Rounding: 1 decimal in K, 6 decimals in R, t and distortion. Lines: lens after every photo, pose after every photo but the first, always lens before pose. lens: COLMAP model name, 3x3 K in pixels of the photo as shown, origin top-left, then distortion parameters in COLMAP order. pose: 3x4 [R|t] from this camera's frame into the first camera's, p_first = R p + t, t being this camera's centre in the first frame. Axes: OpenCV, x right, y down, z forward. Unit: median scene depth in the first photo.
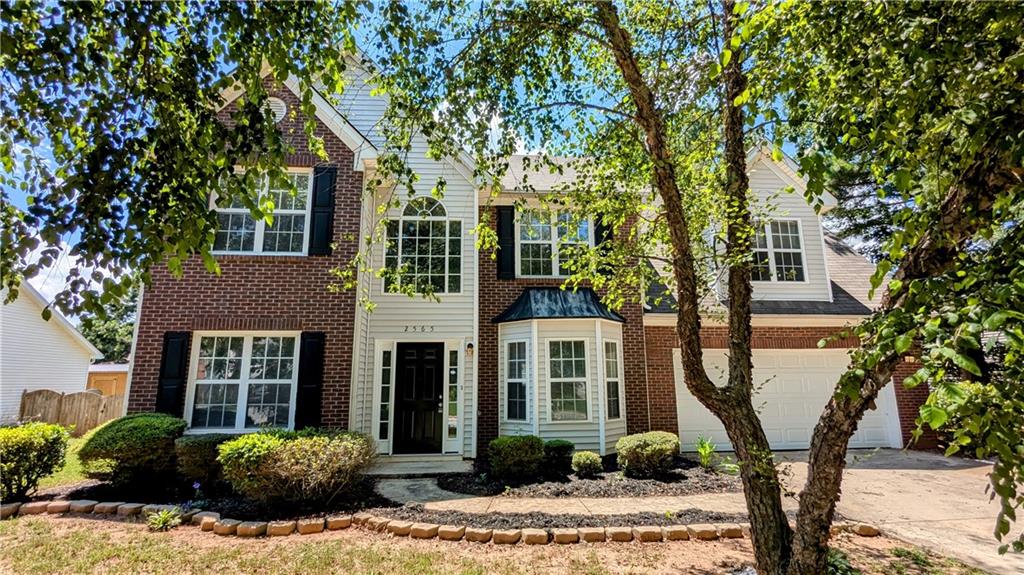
lens RADIAL K [[488.3, 0, 515.5], [0, 488.3, 291.5], [0, 0, 1]] dist [-0.000702, 0.000253]
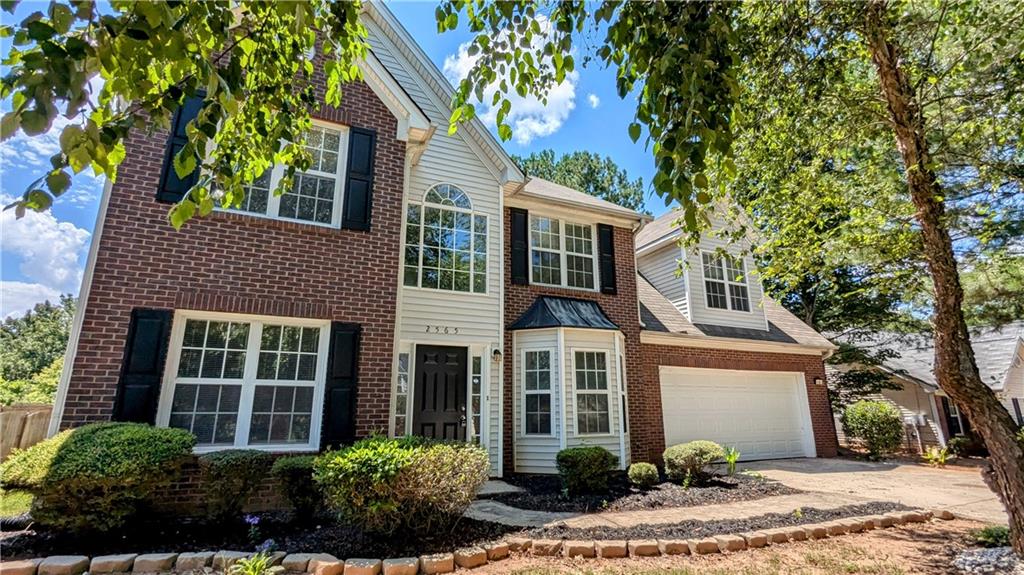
lens RADIAL K [[488.3, 0, 515.5], [0, 488.3, 291.5], [0, 0, 1]] dist [-0.000702, 0.000253]
pose [[0.938194, 0.087730, 0.334805, -0.376283], [-0.066651, 0.995031, -0.073961, 0.064223], [-0.339630, 0.047075, 0.939380, 0.129248]]
